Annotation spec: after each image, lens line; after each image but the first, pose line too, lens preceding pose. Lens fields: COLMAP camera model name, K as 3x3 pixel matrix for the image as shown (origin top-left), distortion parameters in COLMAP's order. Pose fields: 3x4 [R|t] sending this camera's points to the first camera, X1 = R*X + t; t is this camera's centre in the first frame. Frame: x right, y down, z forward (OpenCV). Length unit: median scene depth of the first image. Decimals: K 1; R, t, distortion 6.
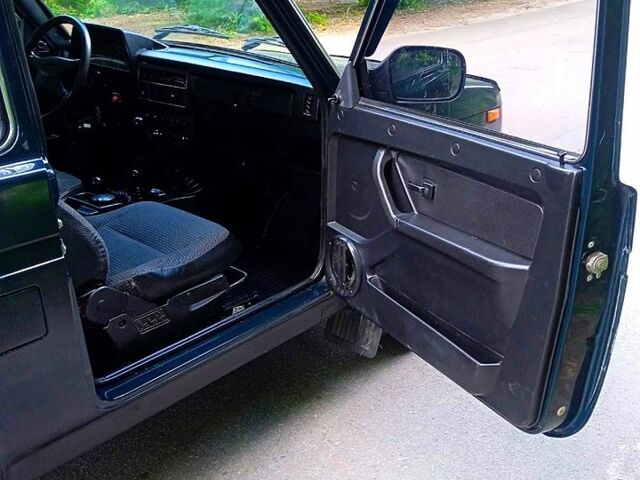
lens RADIAL K [[686.9, 0, 319.7], [0, 686.9, 246.9], [0, 0, 1]] dist [0.065914, -0.006320]
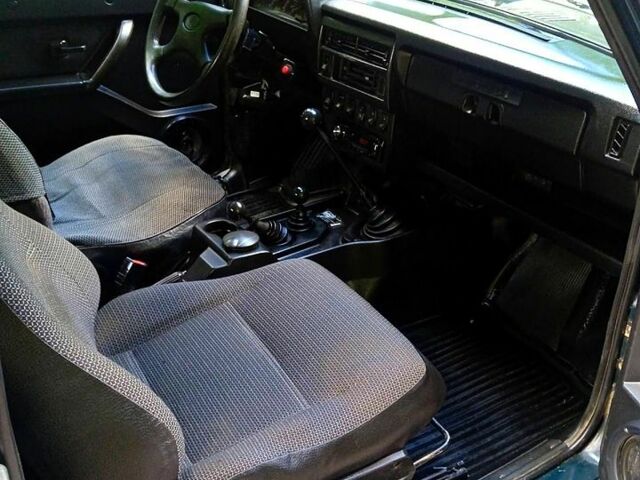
lens RADIAL K [[686.9, 0, 319.7], [0, 686.9, 246.9], [0, 0, 1]] dist [0.065914, -0.006320]
pose [[0.950496, 0.143941, -0.275389, -0.069719], [-0.109064, 0.984396, 0.138096, -0.166683], [0.290969, -0.101224, 0.951362, 0.432075]]
